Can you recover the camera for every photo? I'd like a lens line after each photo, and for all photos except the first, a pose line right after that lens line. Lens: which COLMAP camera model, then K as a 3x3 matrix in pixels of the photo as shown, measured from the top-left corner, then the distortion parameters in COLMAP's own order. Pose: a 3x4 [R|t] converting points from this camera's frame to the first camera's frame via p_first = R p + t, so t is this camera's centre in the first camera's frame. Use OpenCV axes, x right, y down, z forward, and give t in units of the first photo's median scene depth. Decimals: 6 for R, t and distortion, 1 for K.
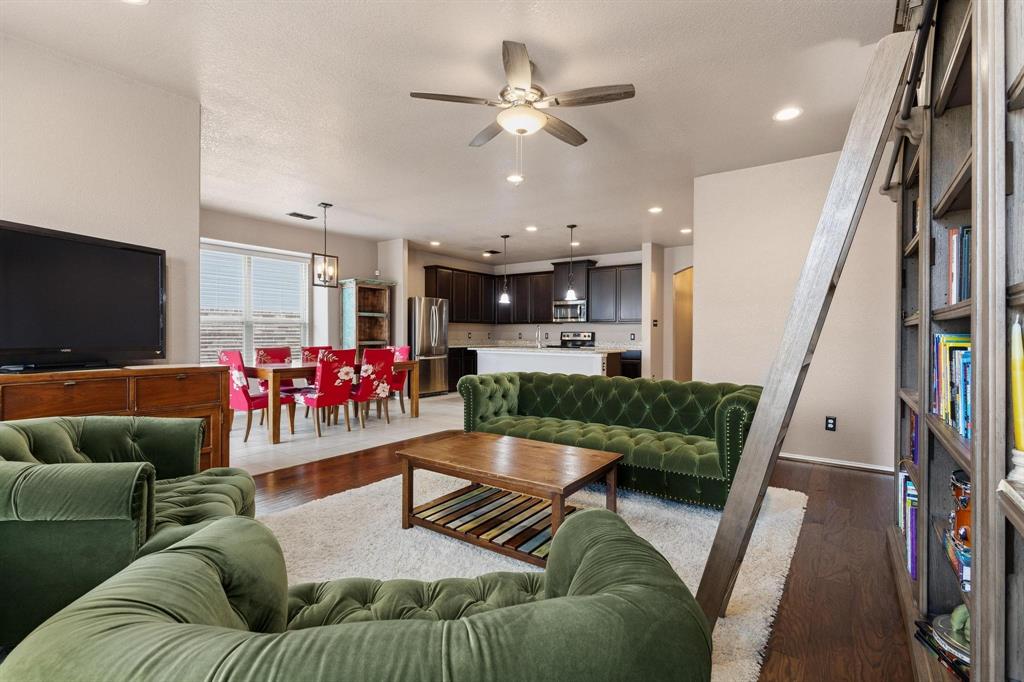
lens RADIAL K [[468.1, 0, 512.3], [0, 468.1, 337.4], [0, 0, 1]] dist [0.005509, -0.000997]
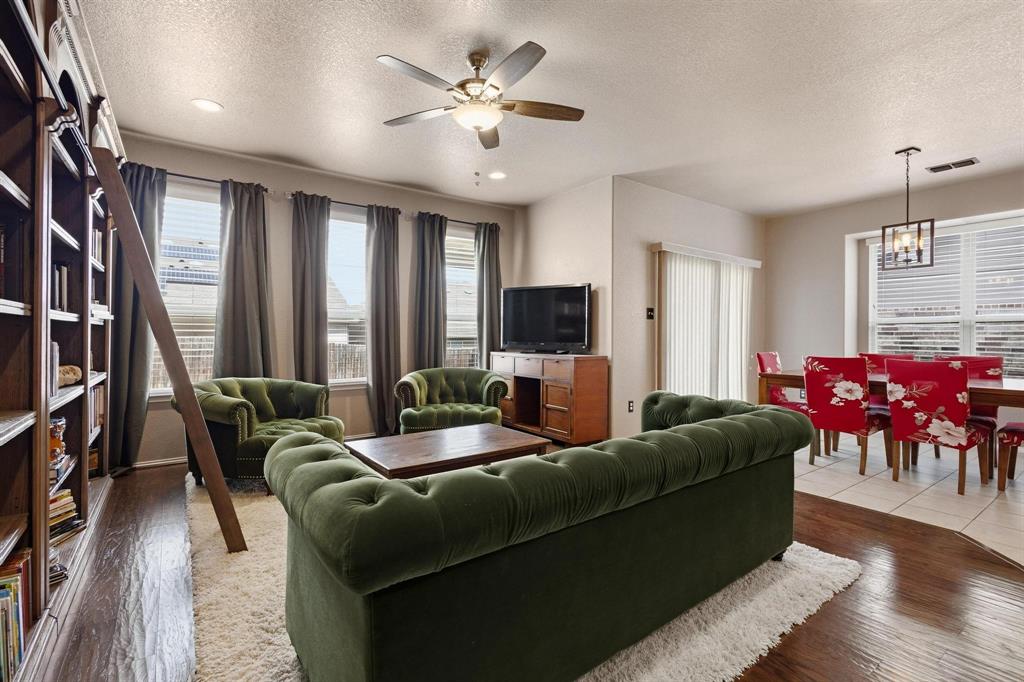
lens RADIAL K [[468.1, 0, 511.4], [0, 468.1, 335.4], [0, 0, 1]] dist [0.005509, -0.000997]
pose [[-0.312708, -0.004964, -0.949836, 0.331357], [-0.009590, 0.999952, -0.002069, -0.001378], [0.949801, 0.008462, -0.312741, 0.489711]]
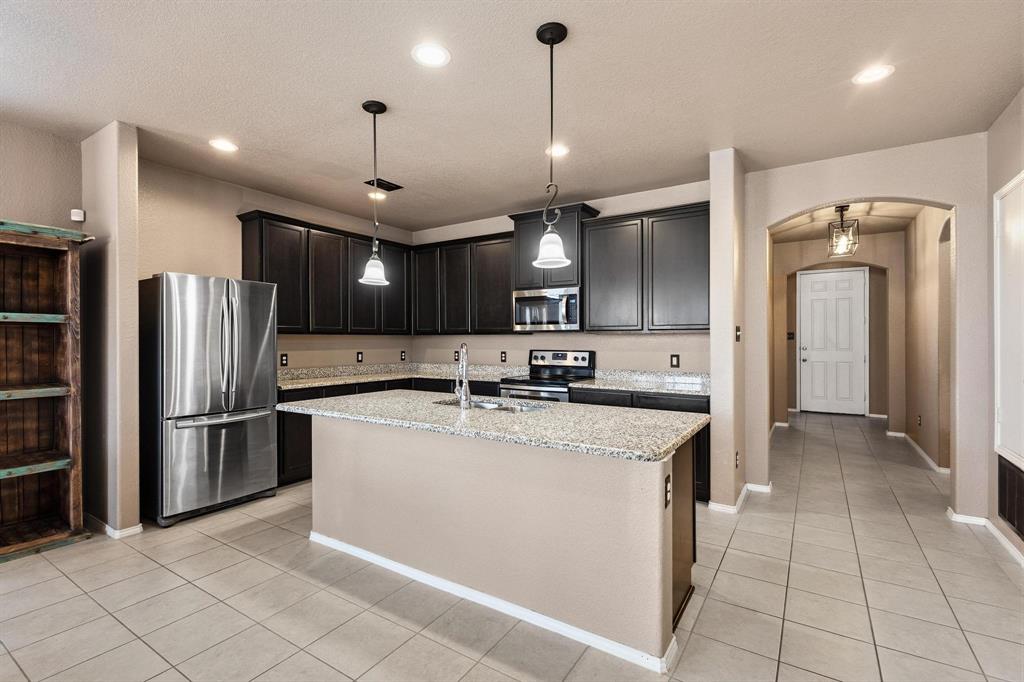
lens RADIAL K [[468.1, 0, 513.3], [0, 468.1, 340.5], [0, 0, 1]] dist [0.005509, -0.000997]
pose [[0.998481, -0.006710, 0.054680, 0.071985], [0.006944, 0.999968, -0.004084, -0.025542], [-0.054650, 0.004458, 0.998496, 0.598909]]
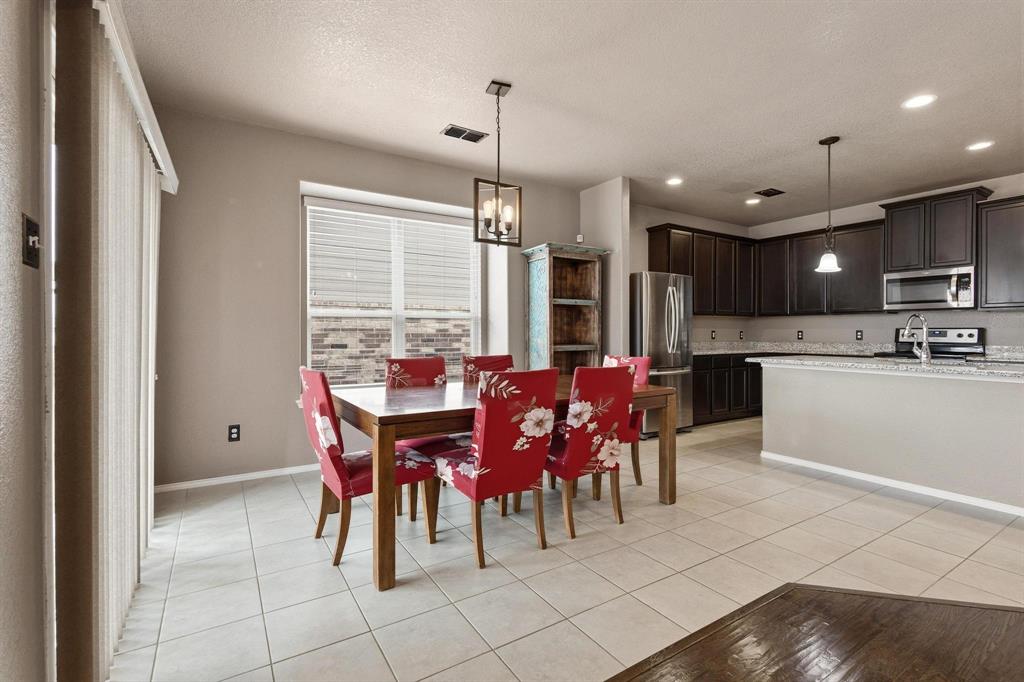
lens RADIAL K [[468.1, 0, 512.4], [0, 468.1, 334.2], [0, 0, 1]] dist [0.005509, -0.000997]
pose [[0.928251, -0.002505, -0.371947, -0.140955], [0.001477, 0.999994, -0.003049, -0.004337], [0.371953, 0.002280, 0.928249, 0.385571]]
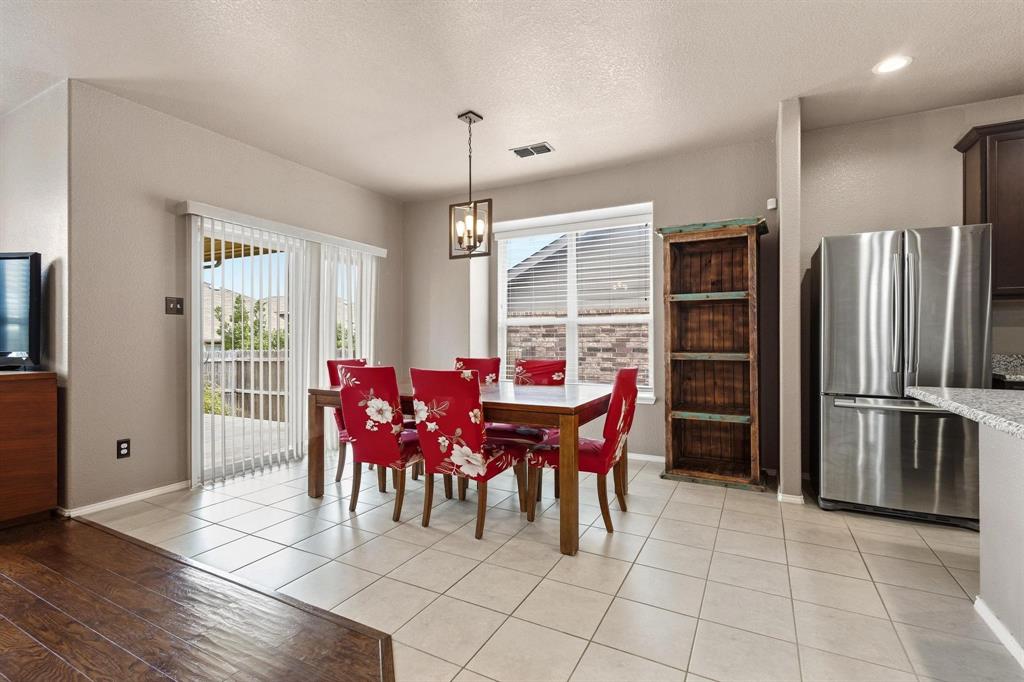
lens RADIAL K [[468.1, 0, 512.0], [0, 468.1, 337.6], [0, 0, 1]] dist [0.005509, -0.000997]
pose [[0.140879, -0.005942, -0.990009, 0.135755], [-0.003128, 0.999974, -0.006447, -0.003472], [0.990022, 0.004005, 0.140857, 0.718745]]
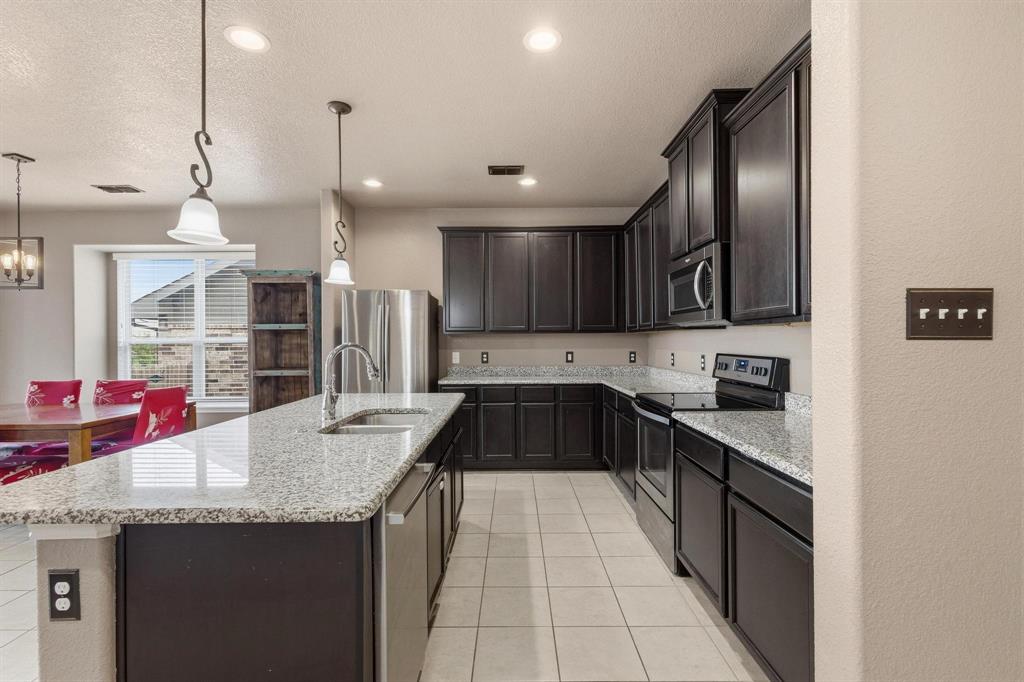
lens RADIAL K [[468.1, 0, 512.6], [0, 468.1, 341.0], [0, 0, 1]] dist [0.005509, -0.000997]
pose [[0.583773, -0.007550, -0.811882, 0.361176], [0.005001, 0.999971, -0.005703, -0.024275], [0.811902, -0.000731, 0.583794, 0.864641]]
